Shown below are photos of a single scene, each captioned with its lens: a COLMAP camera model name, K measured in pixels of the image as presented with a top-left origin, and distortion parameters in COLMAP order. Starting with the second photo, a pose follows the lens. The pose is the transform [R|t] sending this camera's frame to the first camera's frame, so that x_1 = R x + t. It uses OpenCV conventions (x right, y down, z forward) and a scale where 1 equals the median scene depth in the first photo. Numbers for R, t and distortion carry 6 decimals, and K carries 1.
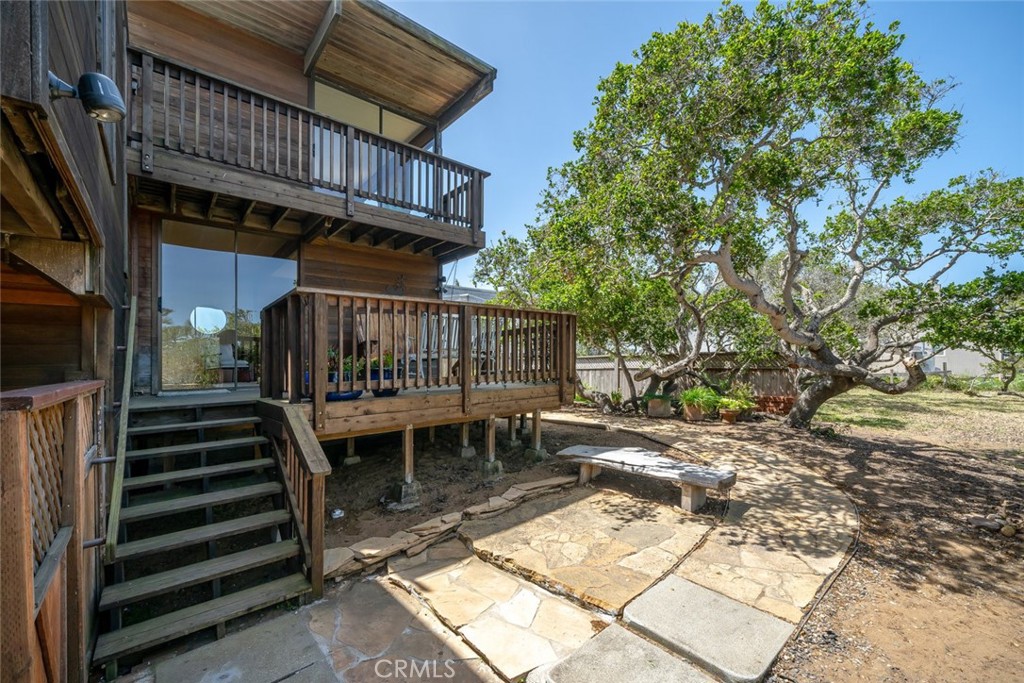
lens RADIAL K [[401.7, 0, 508.2], [0, 401.7, 346.7], [0, 0, 1]] dist [0.000197, 0.000283]
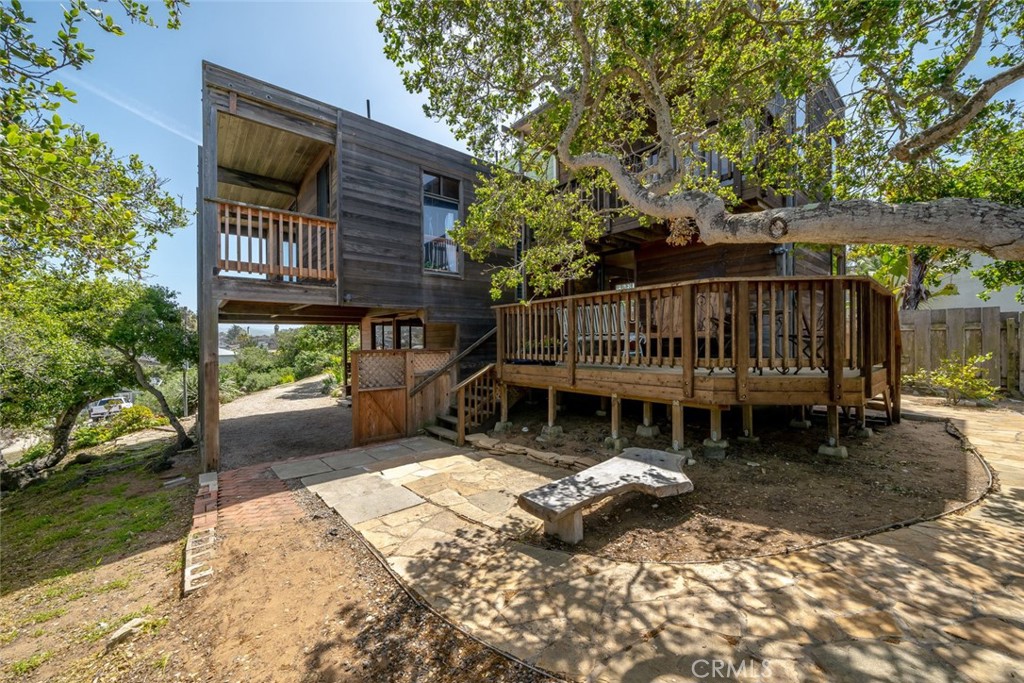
lens RADIAL K [[401.7, 0, 508.2], [0, 401.7, 346.7], [0, 0, 1]] dist [0.000197, 0.000283]
pose [[-0.025725, 0.030305, -0.999210, 1.320141], [0.049314, 0.998362, 0.029009, 0.004891], [0.998452, -0.048529, -0.027177, 1.002019]]
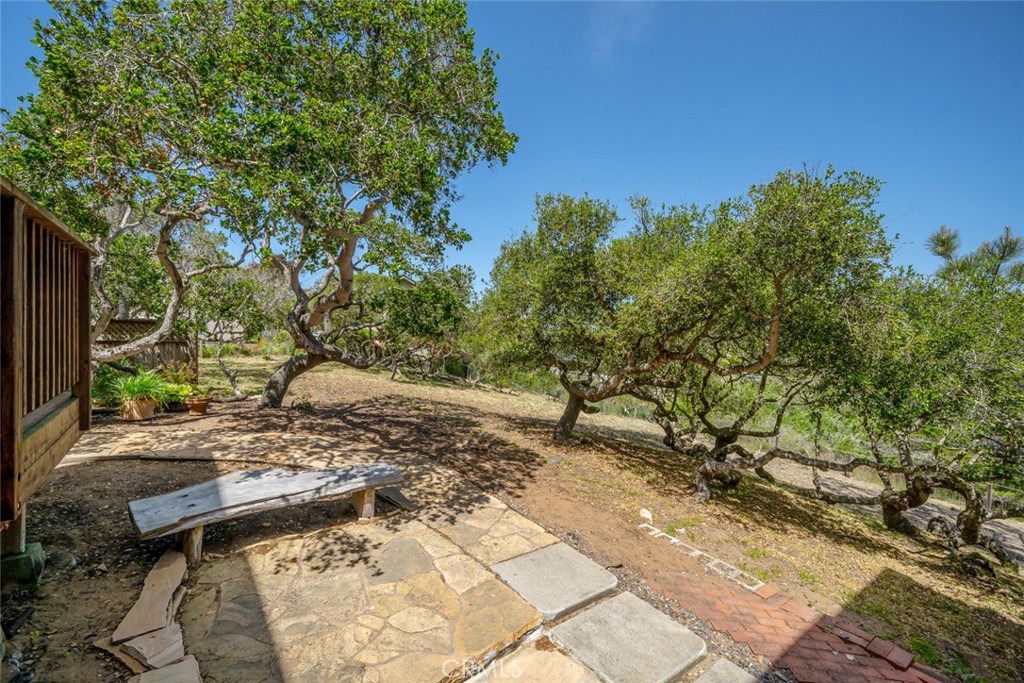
lens RADIAL K [[438.7, 0, 514.3], [0, 438.7, 342.0], [0, 0, 1]] dist [0.000814, 0.000730]
pose [[0.054551, -0.000097, 0.998511, -0.519009], [-0.078179, 0.996930, 0.004368, -0.008959], [-0.995446, -0.078301, 0.054376, 0.688118]]
